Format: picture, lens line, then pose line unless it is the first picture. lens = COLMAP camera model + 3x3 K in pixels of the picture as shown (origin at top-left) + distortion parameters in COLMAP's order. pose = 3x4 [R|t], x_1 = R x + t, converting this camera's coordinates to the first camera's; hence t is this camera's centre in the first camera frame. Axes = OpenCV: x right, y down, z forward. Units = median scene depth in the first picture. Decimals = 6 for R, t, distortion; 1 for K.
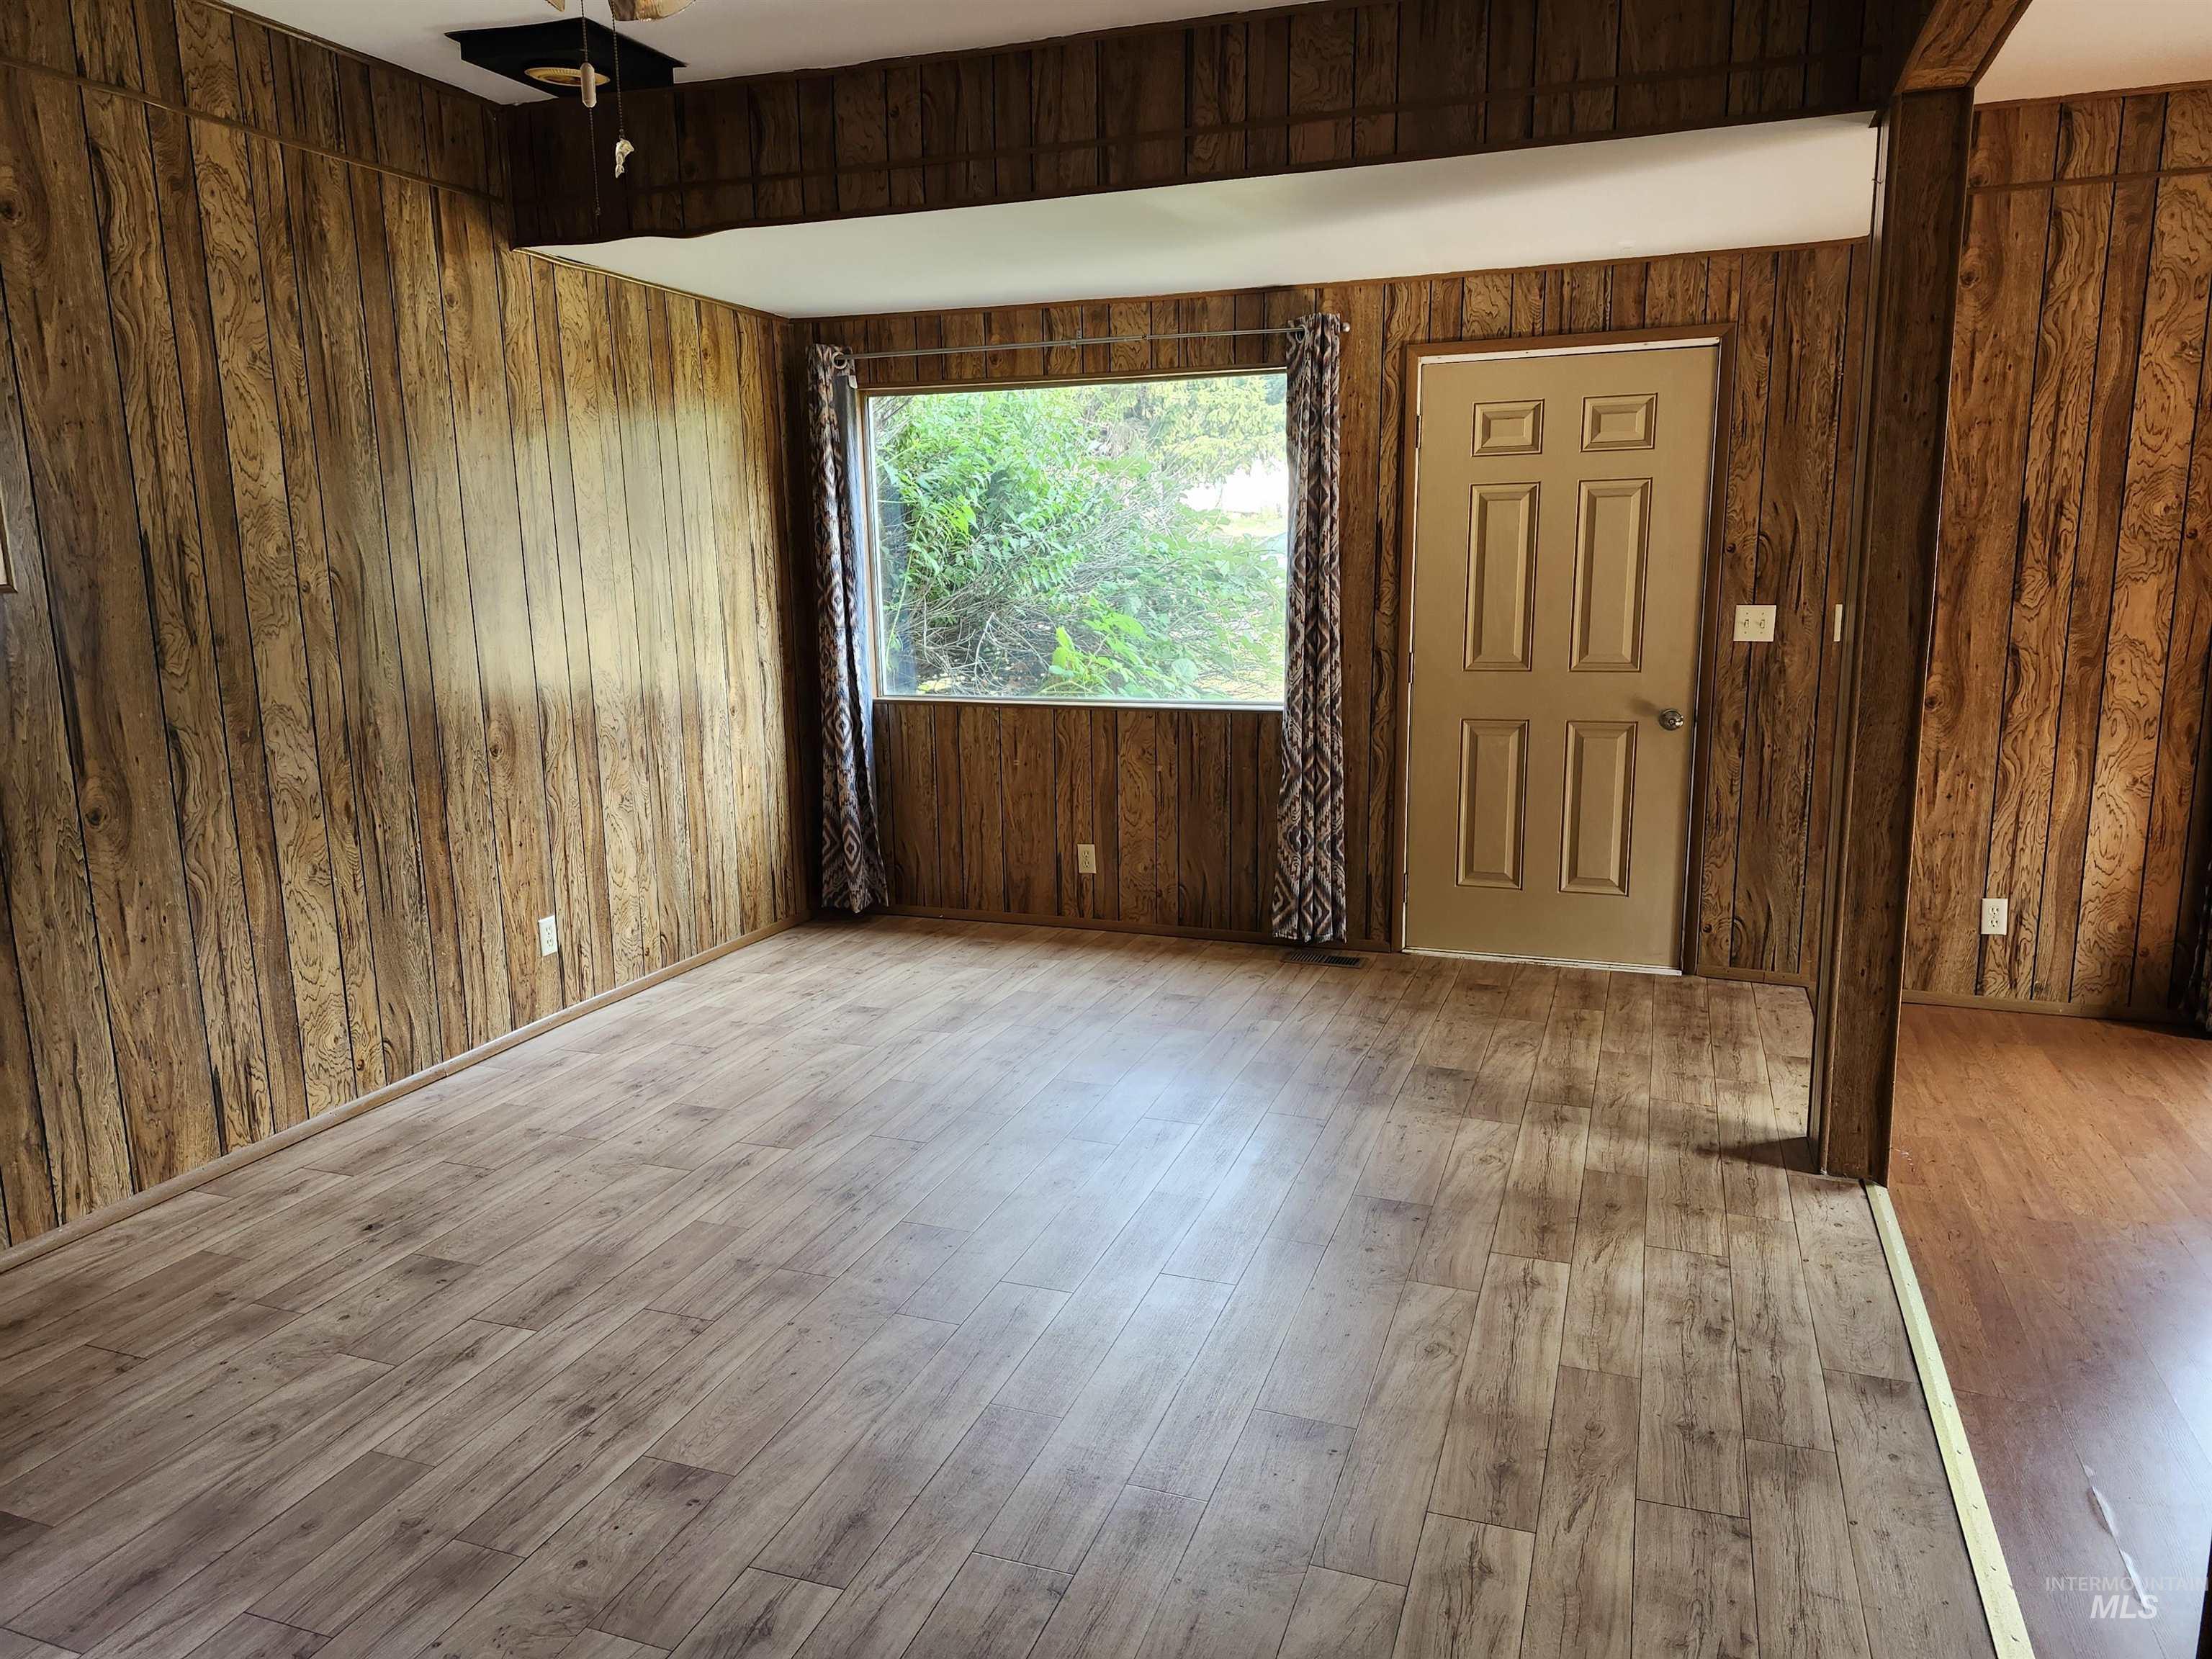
lens RADIAL K [[1518.7, 0, 1089.5], [0, 1518.7, 847.8], [0, 0, 1]] dist [0.083705, -0.092125]
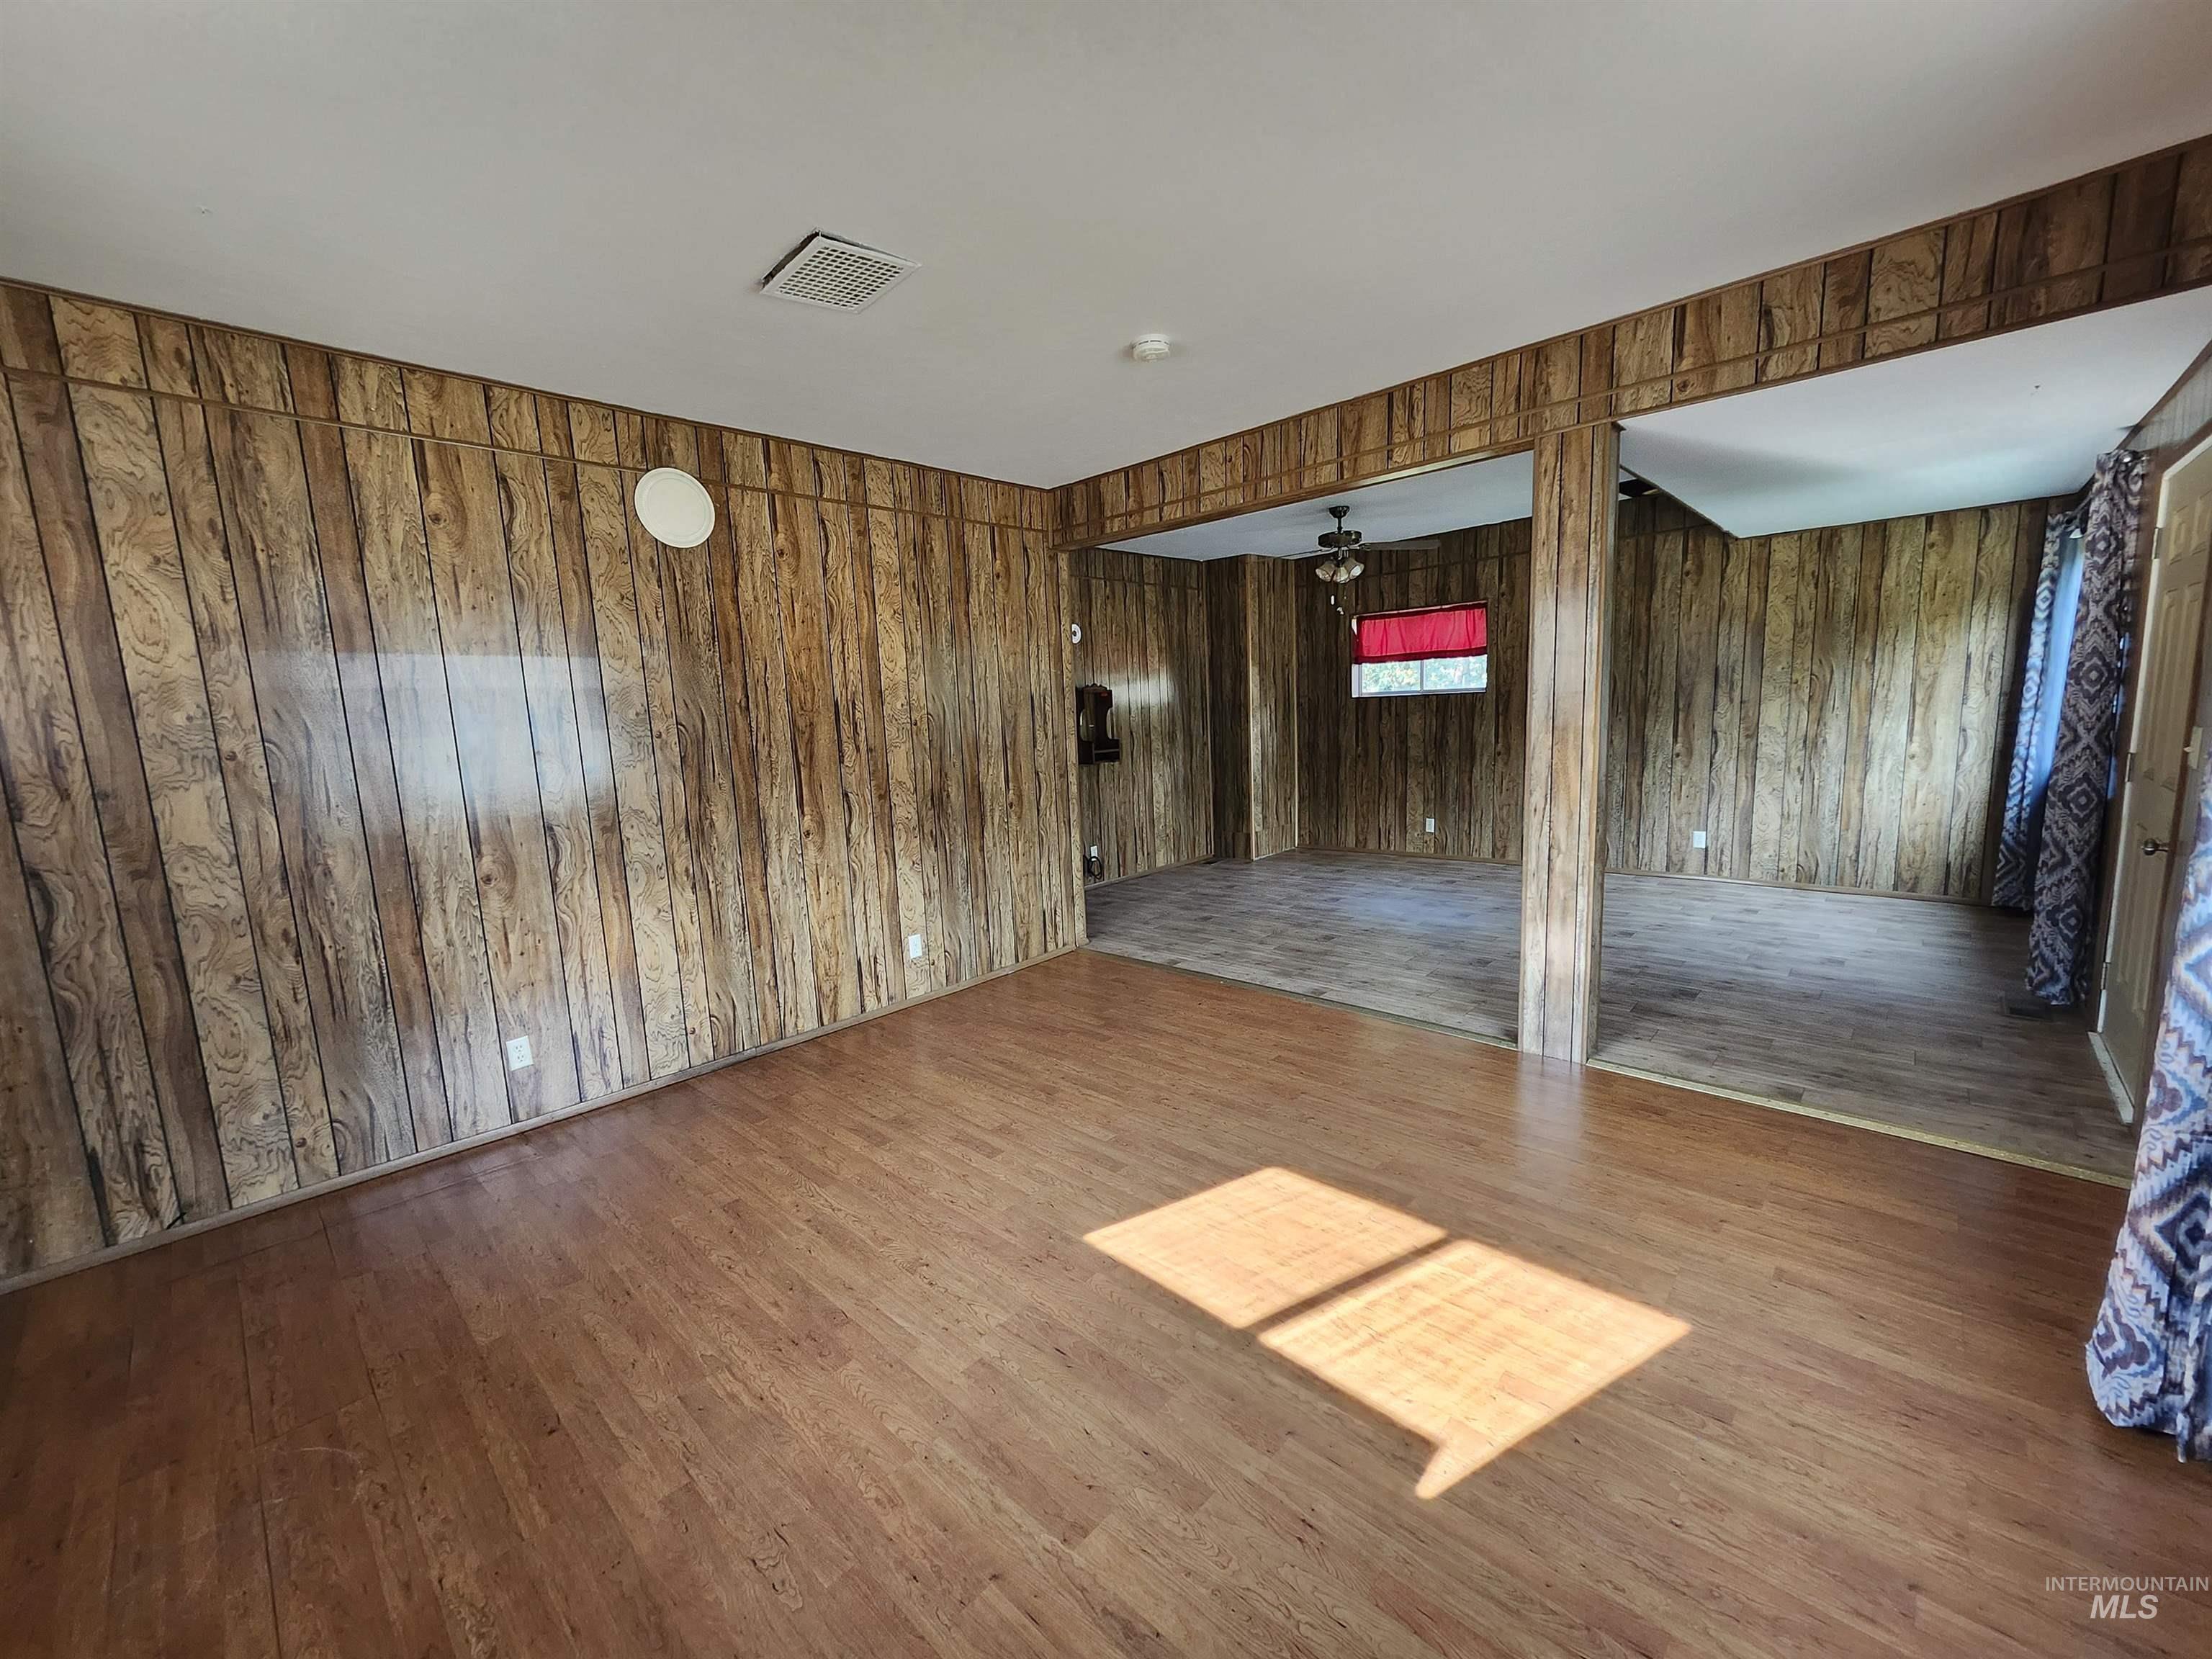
lens RADIAL K [[869.1, 0, 1104.1], [0, 869.1, 834.6], [0, 0, 1]] dist [0.000658, -0.000311]
pose [[-0.388725, 0.168091, -0.905891, 1.236106], [-0.122418, 0.965077, 0.231603, -0.150642], [0.913185, 0.200927, -0.354572, 0.689014]]
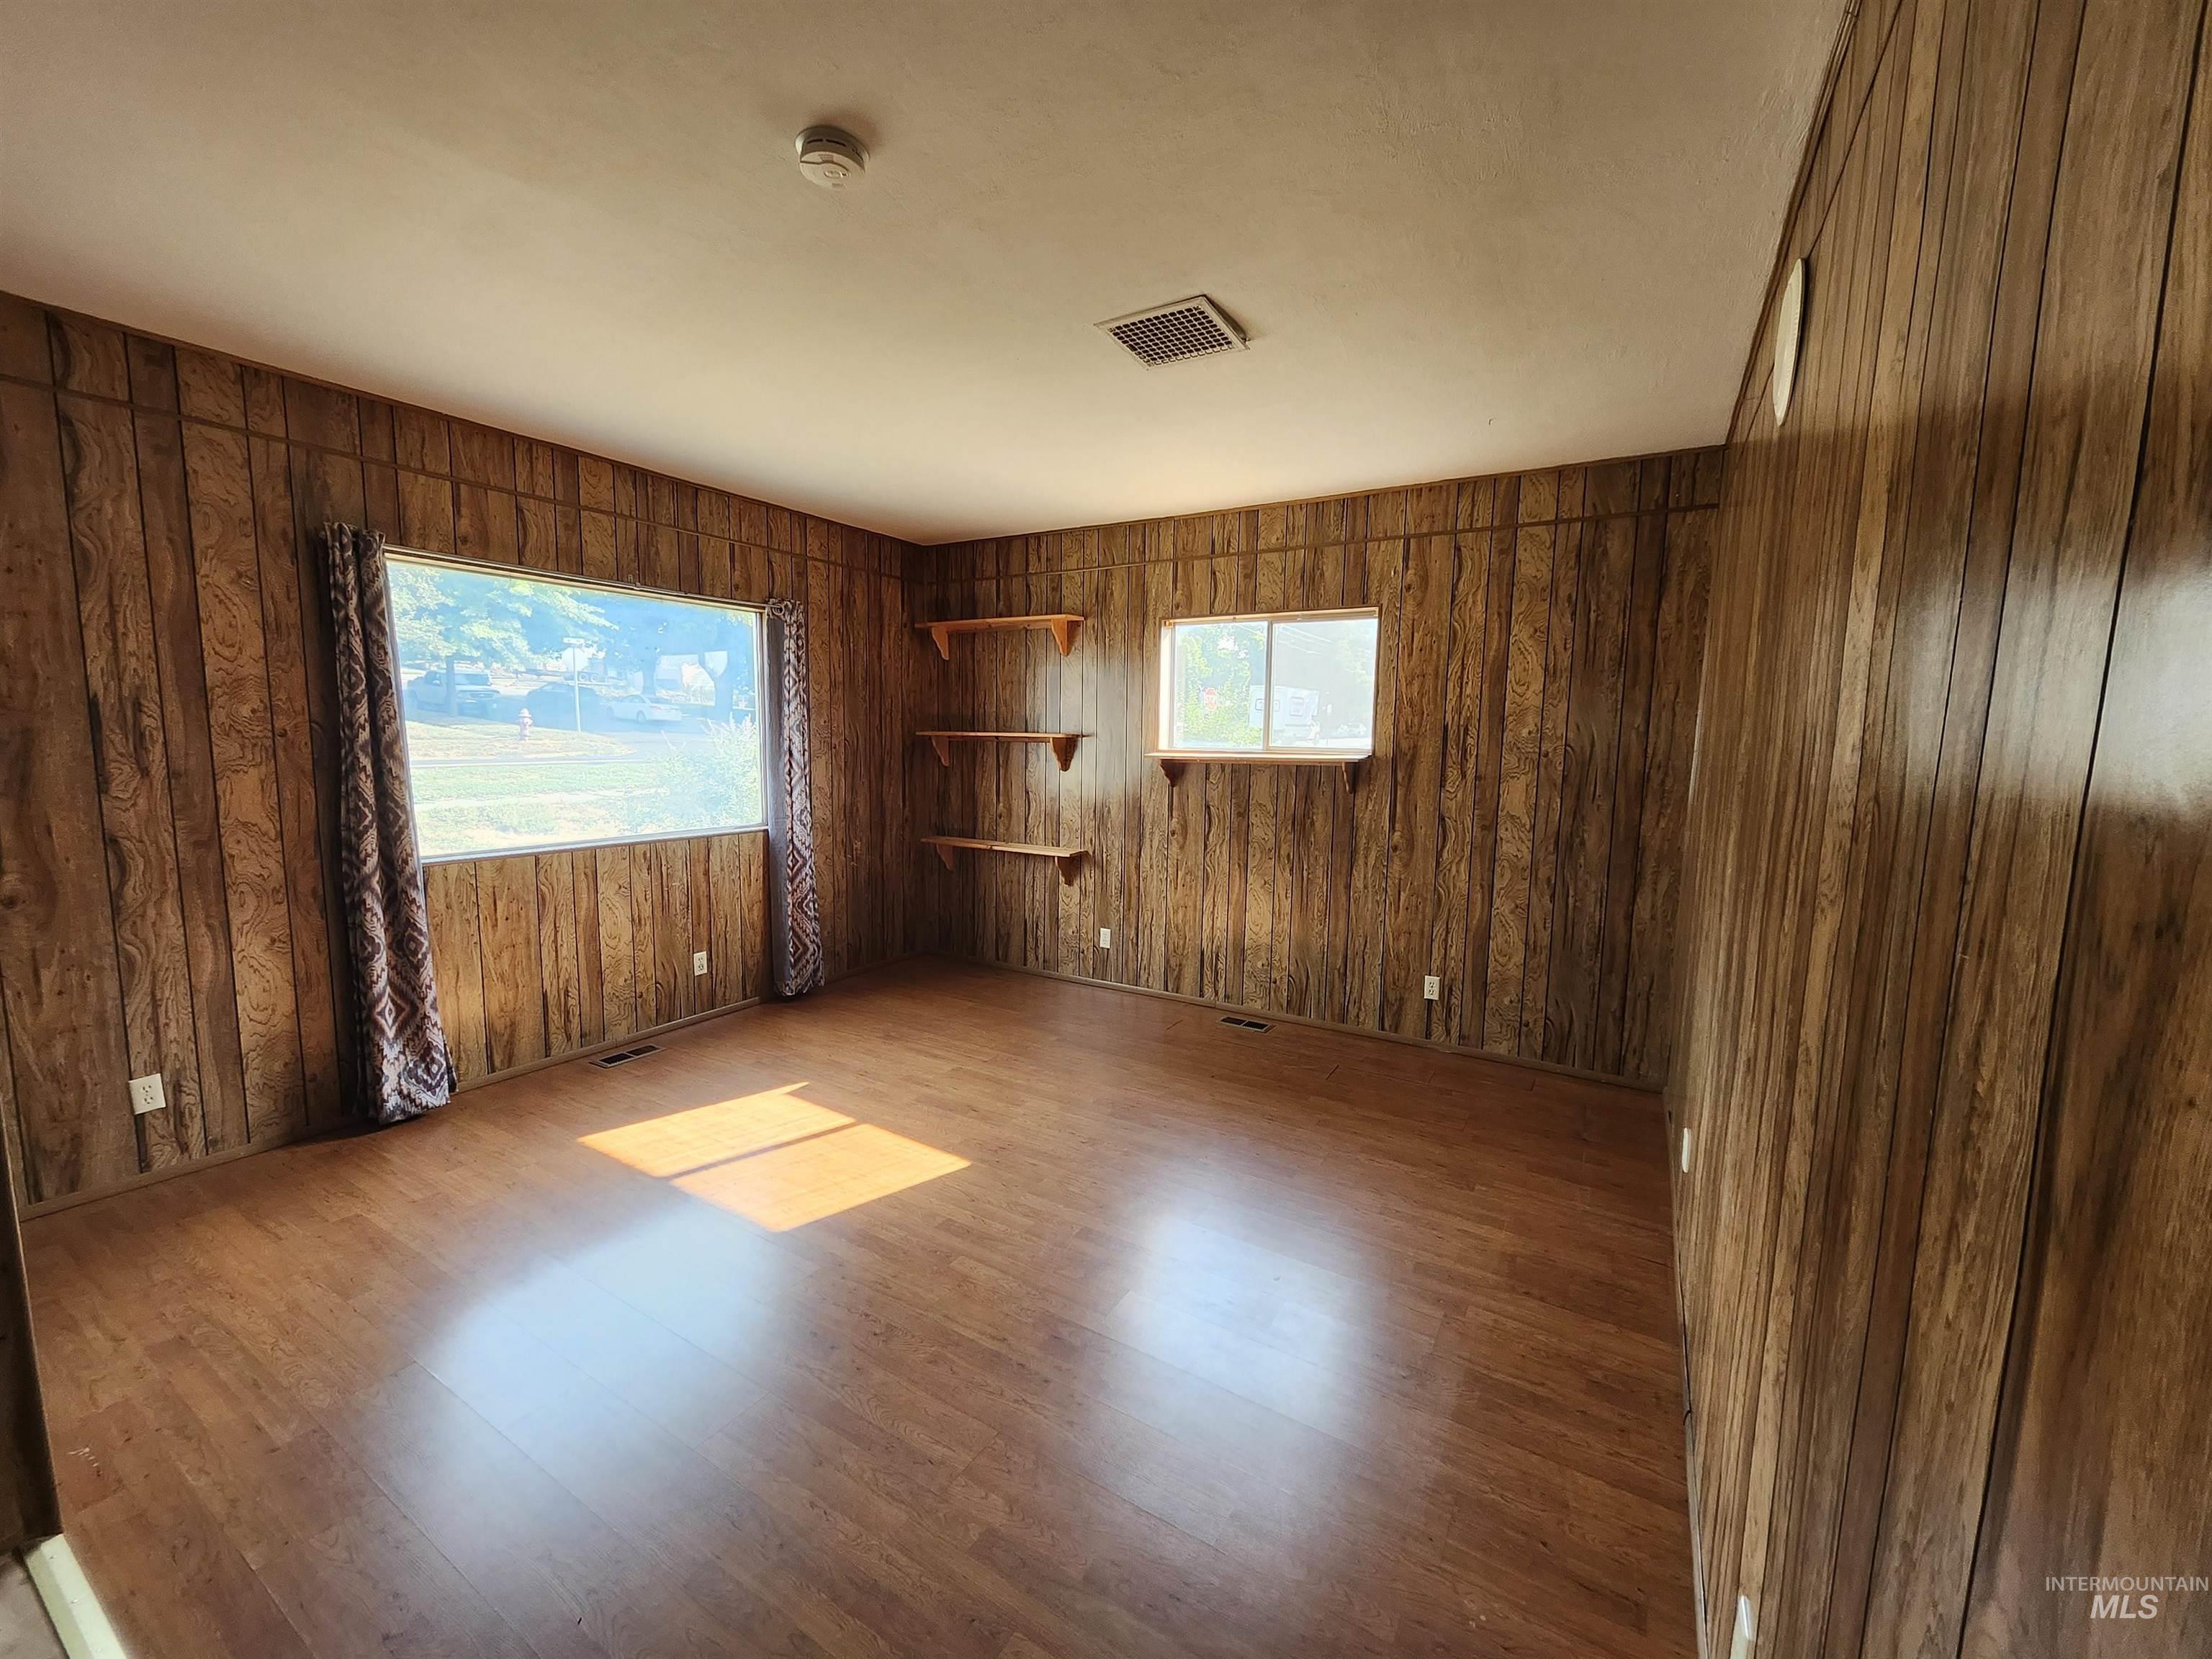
lens RADIAL K [[869.1, 0, 1101.4], [0, 869.1, 831.2], [0, 0, 1]] dist [0.000658, -0.000311]
pose [[0.184419, -0.088765, 0.978831, 0.161612], [0.165057, 0.984566, 0.058187, -0.061635], [-0.968889, 0.150832, 0.196224, 0.261468]]
